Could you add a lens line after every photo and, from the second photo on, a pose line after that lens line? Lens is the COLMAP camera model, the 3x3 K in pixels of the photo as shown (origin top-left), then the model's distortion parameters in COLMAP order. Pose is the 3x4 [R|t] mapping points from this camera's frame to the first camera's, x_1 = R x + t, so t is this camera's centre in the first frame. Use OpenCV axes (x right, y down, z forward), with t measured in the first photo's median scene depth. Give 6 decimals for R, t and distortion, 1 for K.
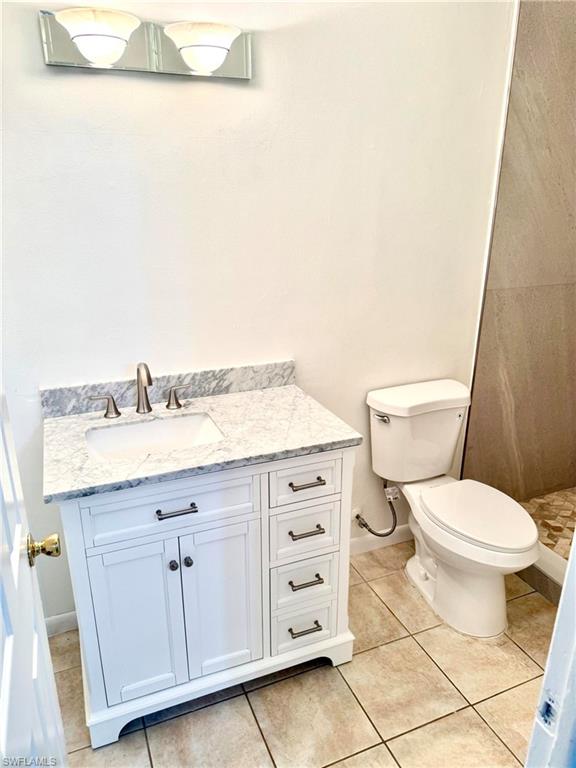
lens RADIAL K [[537.9, 0, 288.0], [0, 537.9, 384.0], [0, 0, 1]] dist [0.087325, -0.109291]
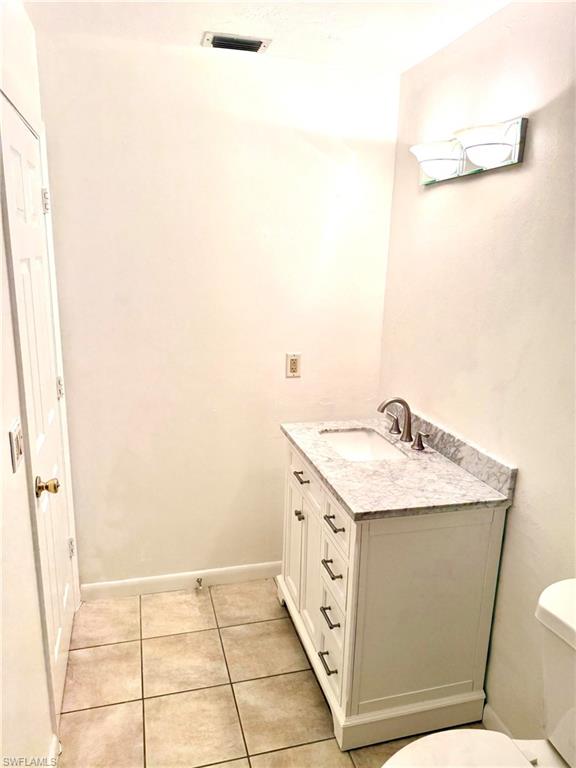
lens RADIAL K [[537.9, 0, 288.0], [0, 537.9, 384.0], [0, 0, 1]] dist [0.087325, -0.109291]
pose [[-0.116651, 0.228749, -0.966471, 0.887584], [-0.350263, 0.901114, 0.255556, -0.272892], [0.929359, 0.368330, -0.024993, 0.697350]]
